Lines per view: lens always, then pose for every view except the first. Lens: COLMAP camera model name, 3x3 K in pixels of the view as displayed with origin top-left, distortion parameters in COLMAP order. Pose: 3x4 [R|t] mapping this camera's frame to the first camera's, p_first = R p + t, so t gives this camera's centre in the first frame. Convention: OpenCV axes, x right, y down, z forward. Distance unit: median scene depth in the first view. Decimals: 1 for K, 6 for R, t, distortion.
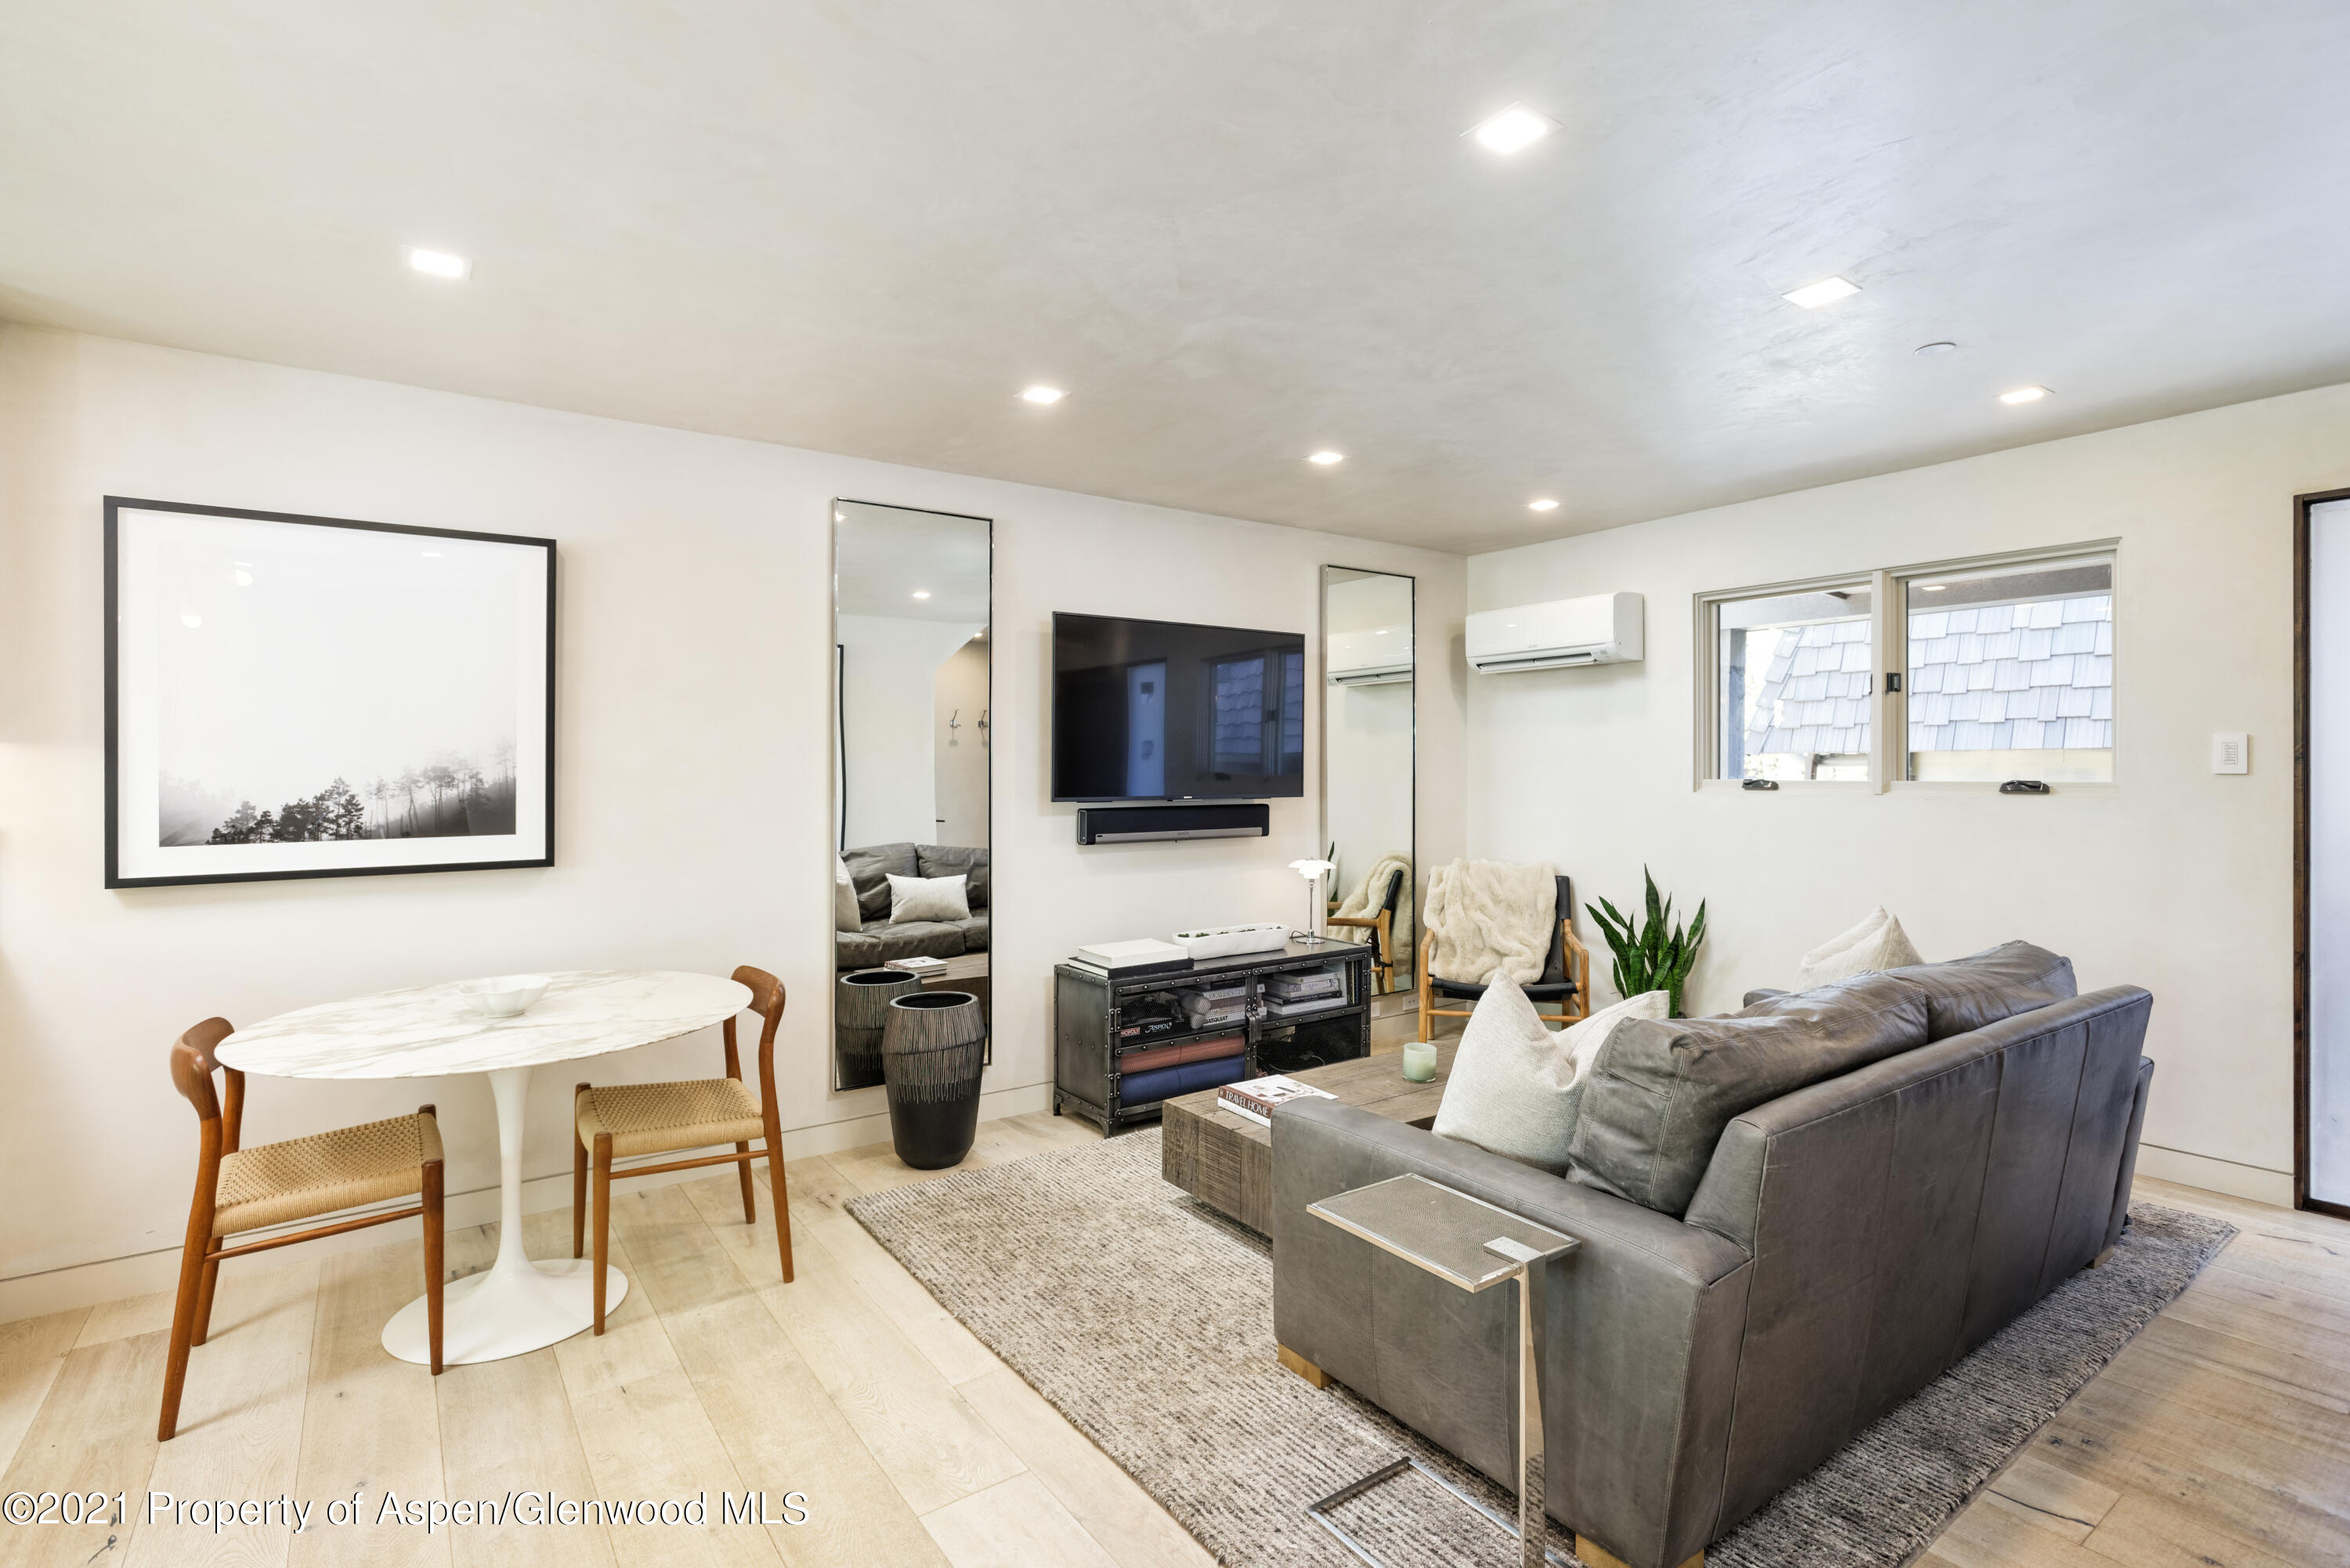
lens RADIAL K [[1074.8, 0, 1041.9], [0, 1074.8, 767.5], [0, 0, 1]] dist [0.000508, -0.000432]
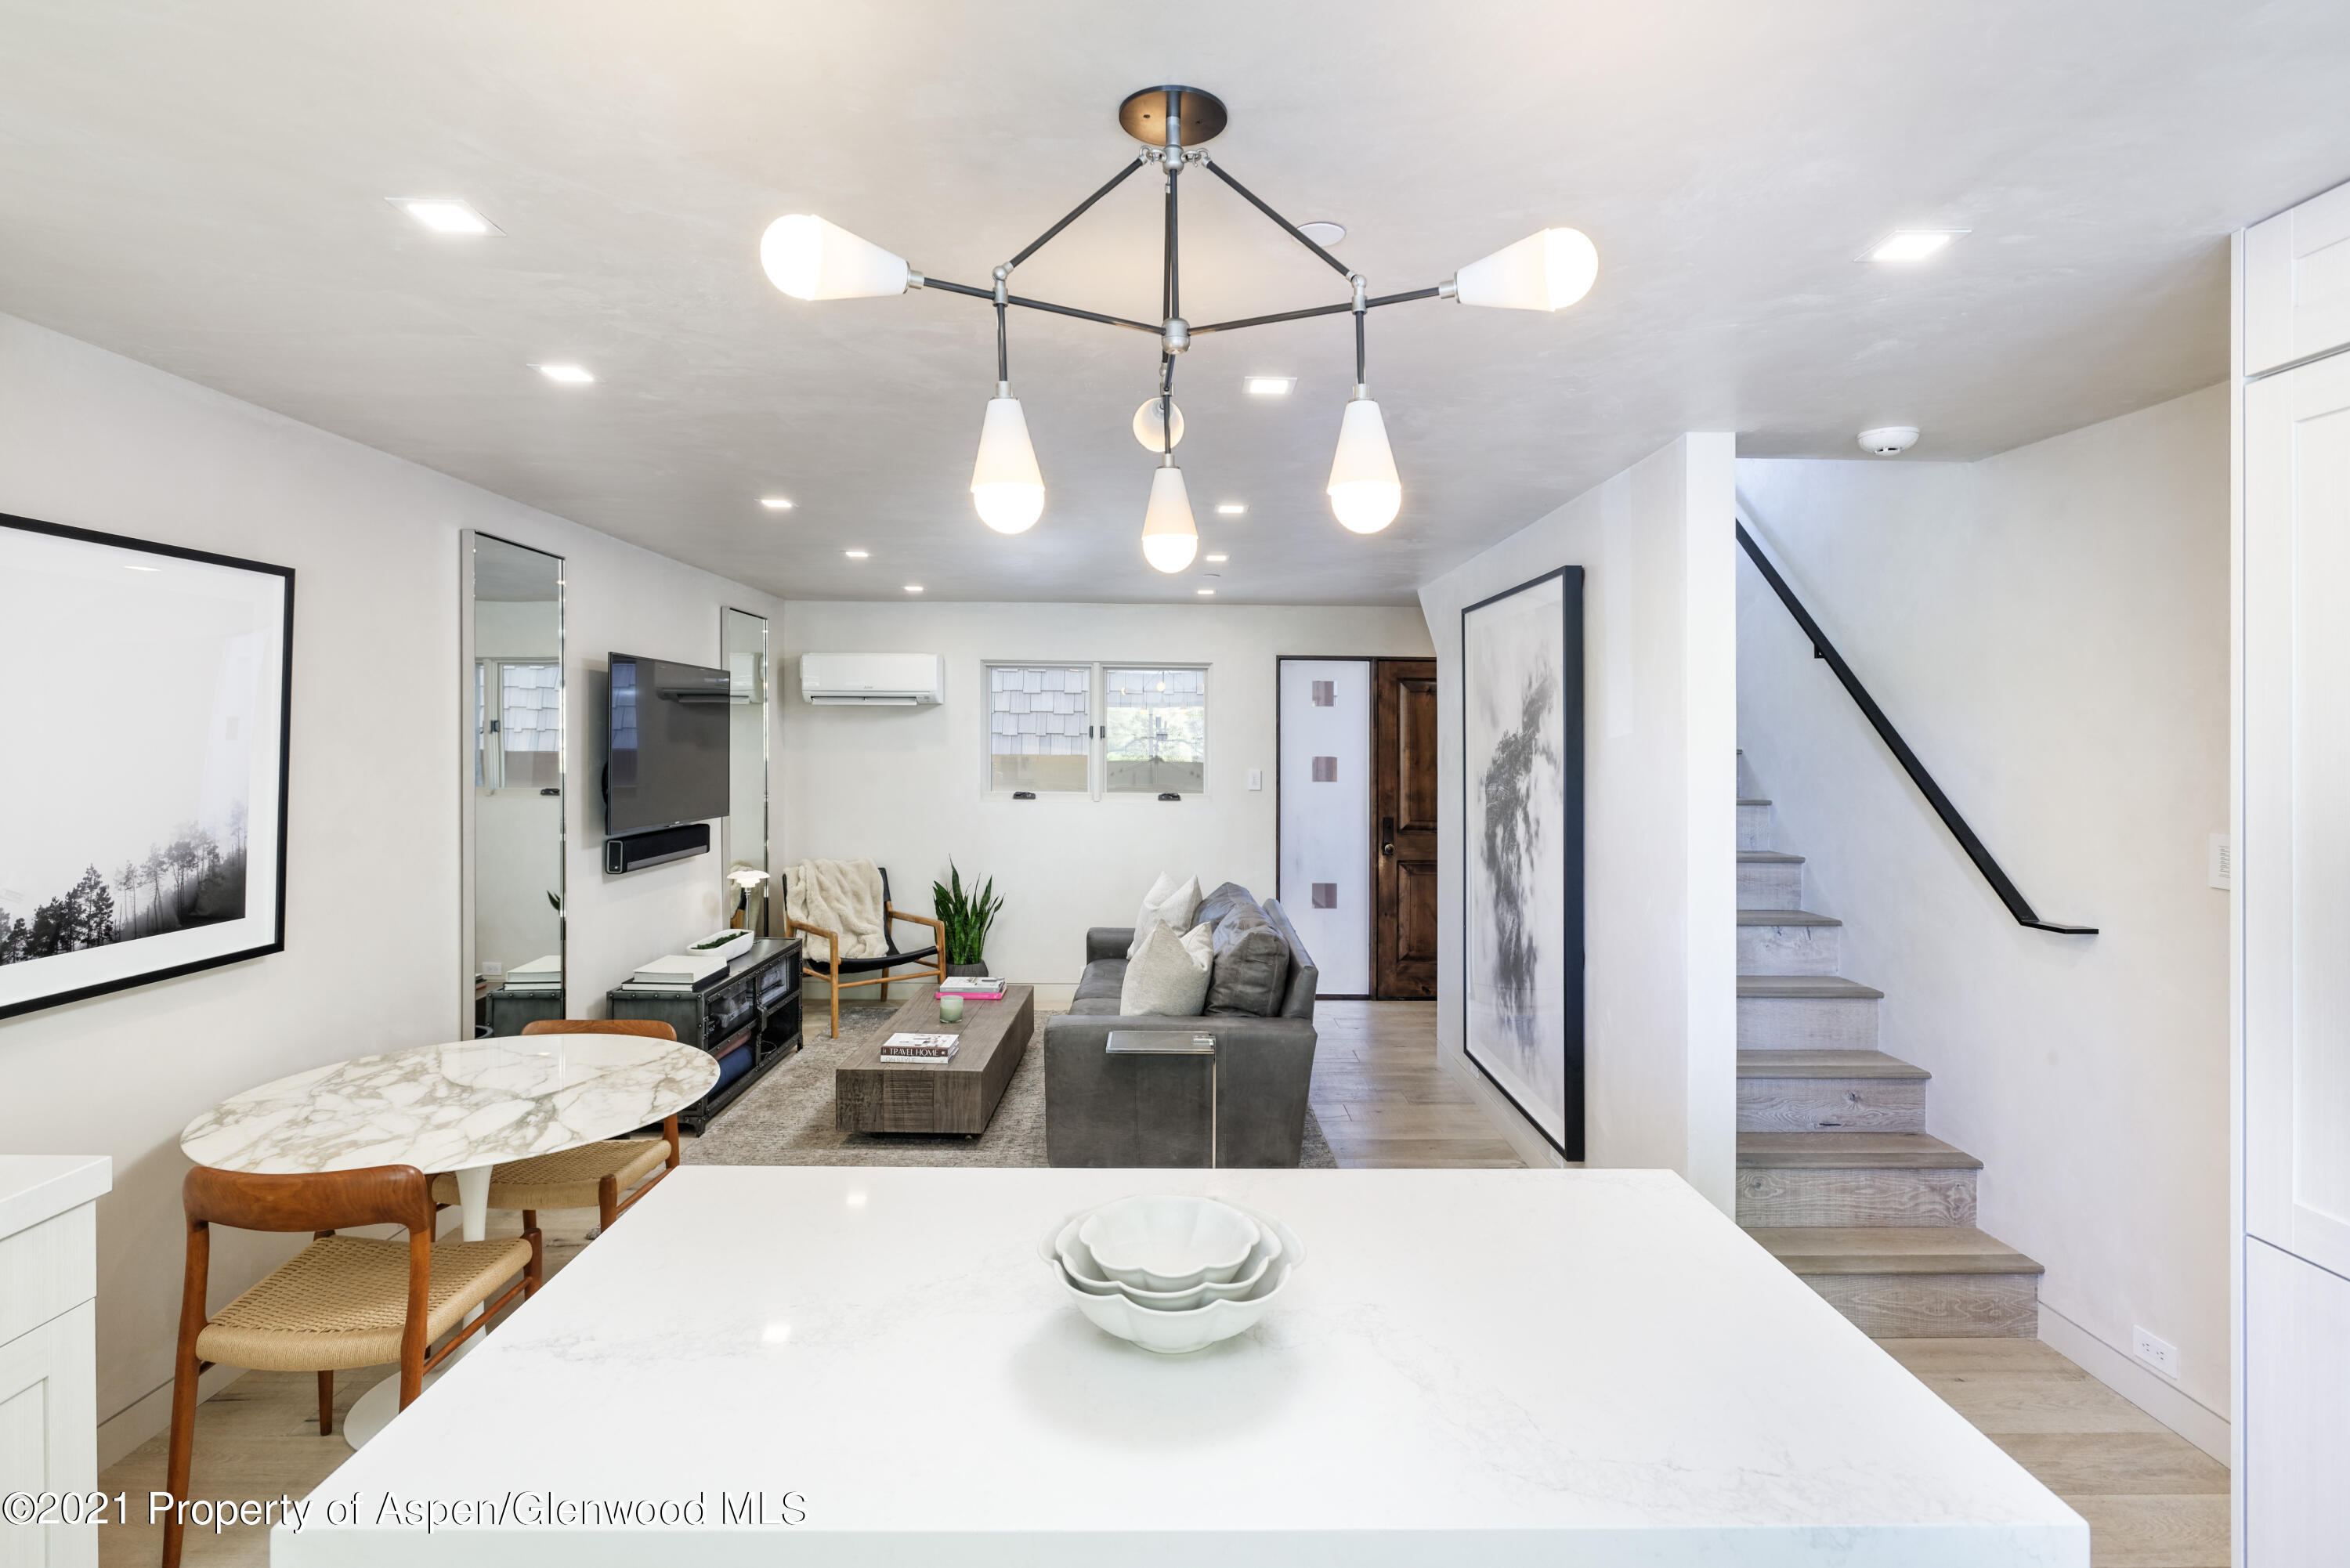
lens RADIAL K [[1077.8, 0, 1170.9], [0, 1077.8, 759.4], [0, 0, 1]] dist [0.000077, 0.000059]
pose [[0.592156, 0.001854, 0.805821, -0.745439], [-0.004473, 0.999990, 0.000986, -0.065251], [-0.805811, -0.004188, 0.592158, -0.075363]]
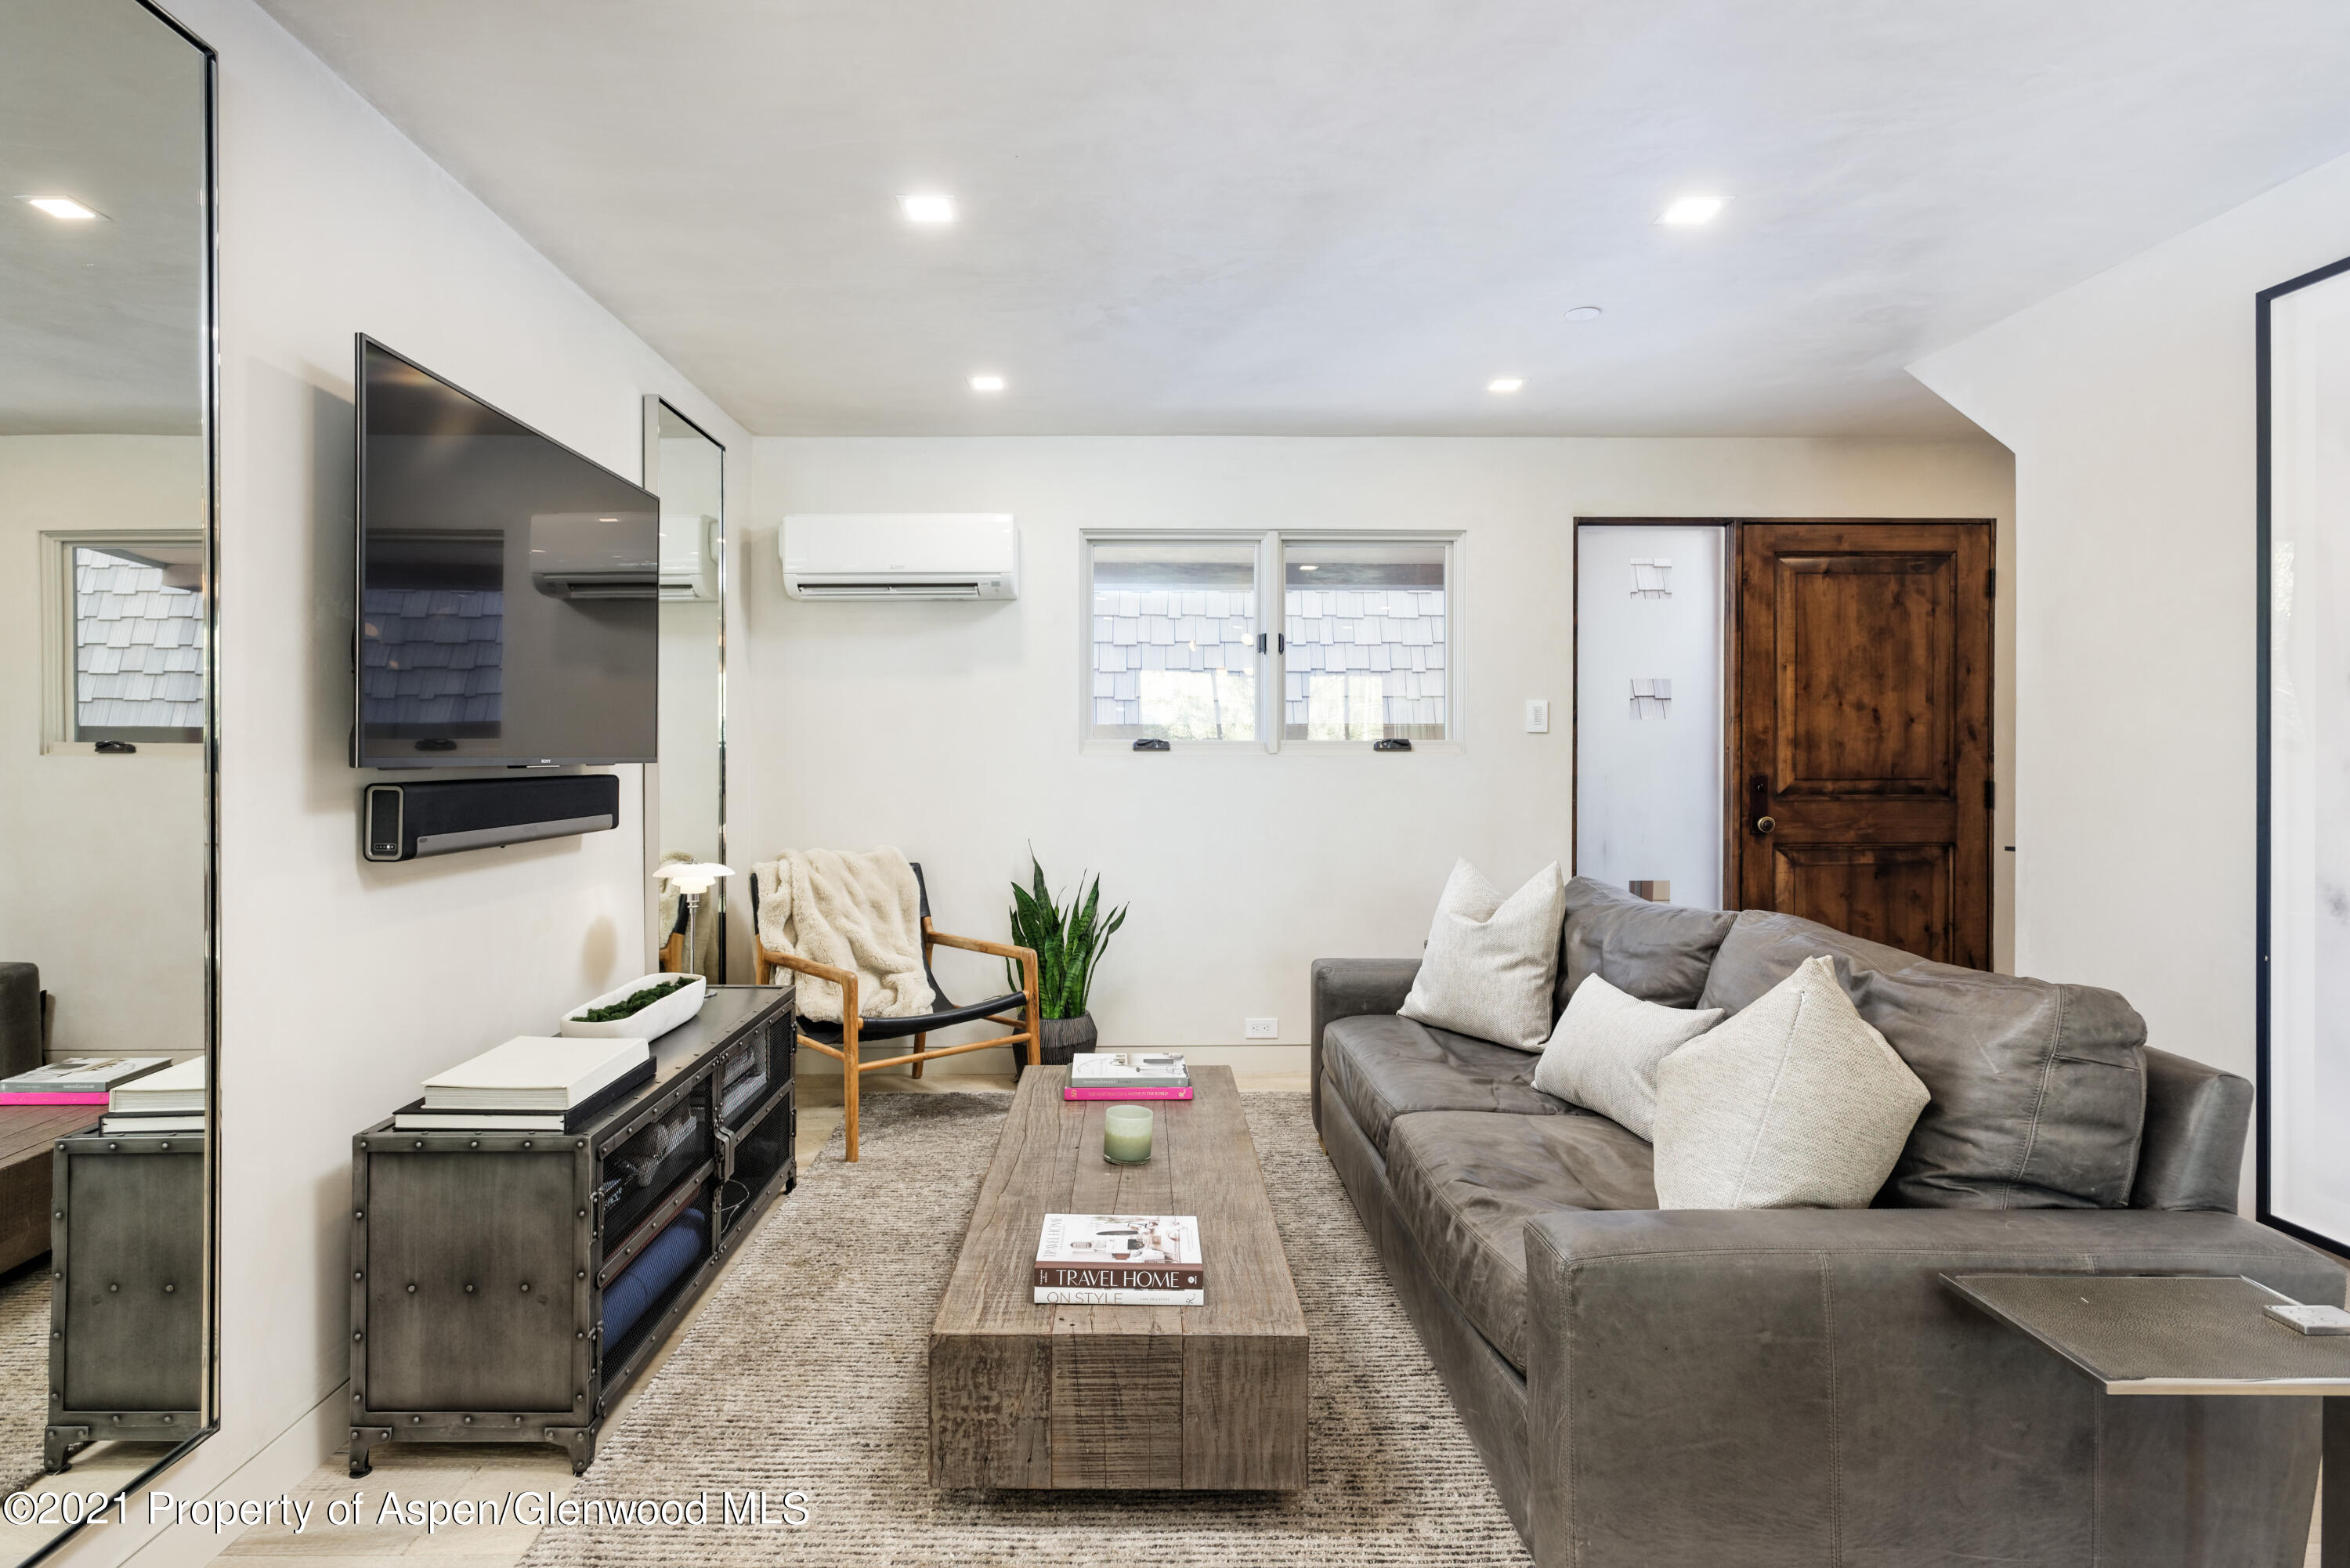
lens RADIAL K [[1252.4, 0, 1318.0], [0, 1252.4, 747.7], [0, 0, 1]] dist [-0.000418, -0.000397]
pose [[0.513313, 0.003743, 0.858193, -0.335357], [-0.006656, 0.999978, -0.000380, 0.032043], [-0.858176, -0.005517, 0.513326, 0.589596]]
